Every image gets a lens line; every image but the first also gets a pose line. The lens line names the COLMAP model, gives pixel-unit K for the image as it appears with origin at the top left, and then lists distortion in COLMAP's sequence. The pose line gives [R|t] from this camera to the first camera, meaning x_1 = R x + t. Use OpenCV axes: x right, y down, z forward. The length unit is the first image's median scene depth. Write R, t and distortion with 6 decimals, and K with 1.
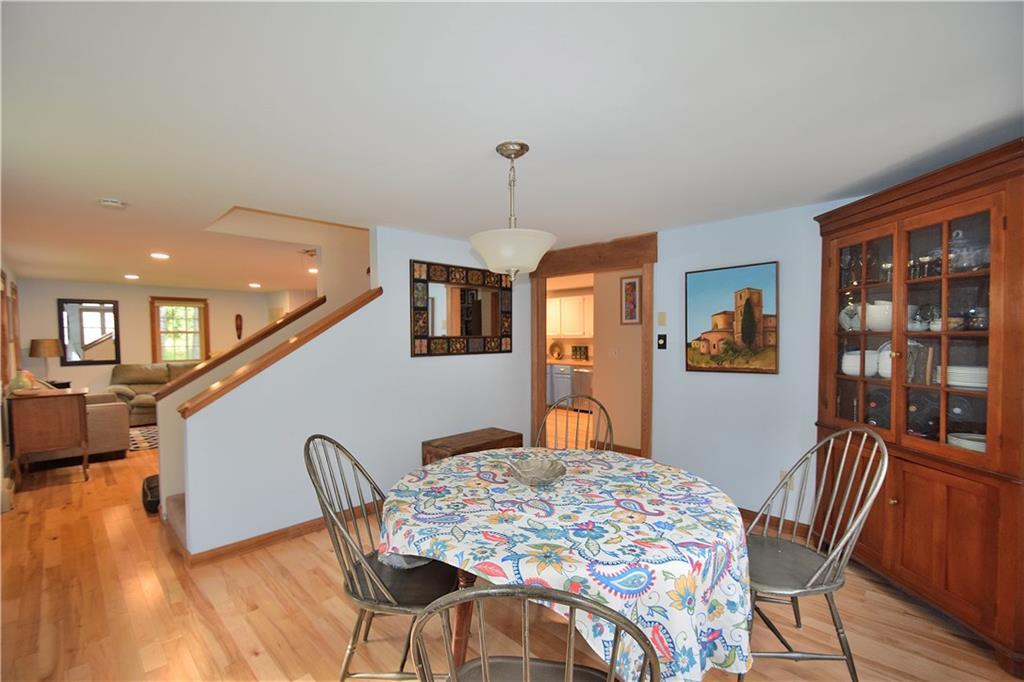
lens RADIAL K [[443.8, 0, 514.9], [0, 443.8, 353.3], [0, 0, 1]] dist [0.000045, -0.000082]
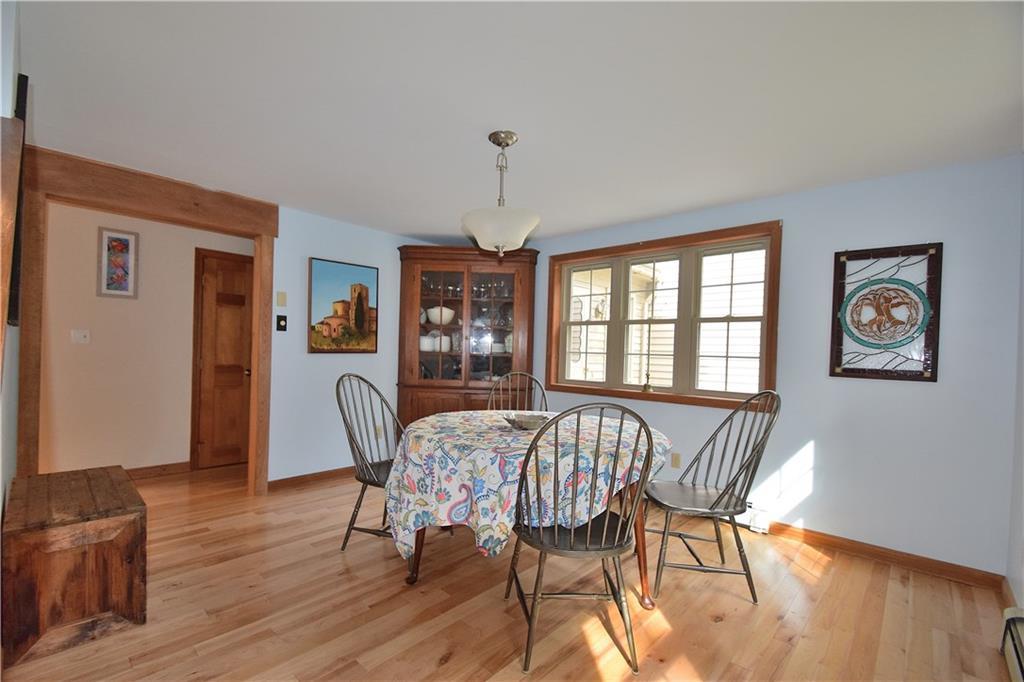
lens RADIAL K [[443.8, 0, 514.9], [0, 443.8, 353.3], [0, 0, 1]] dist [0.000045, -0.000082]
pose [[-0.026707, 0.006479, 0.999622, -0.677968], [0.018330, 0.999814, -0.005990, 0.057303], [-0.999475, 0.018163, -0.026821, 0.576343]]
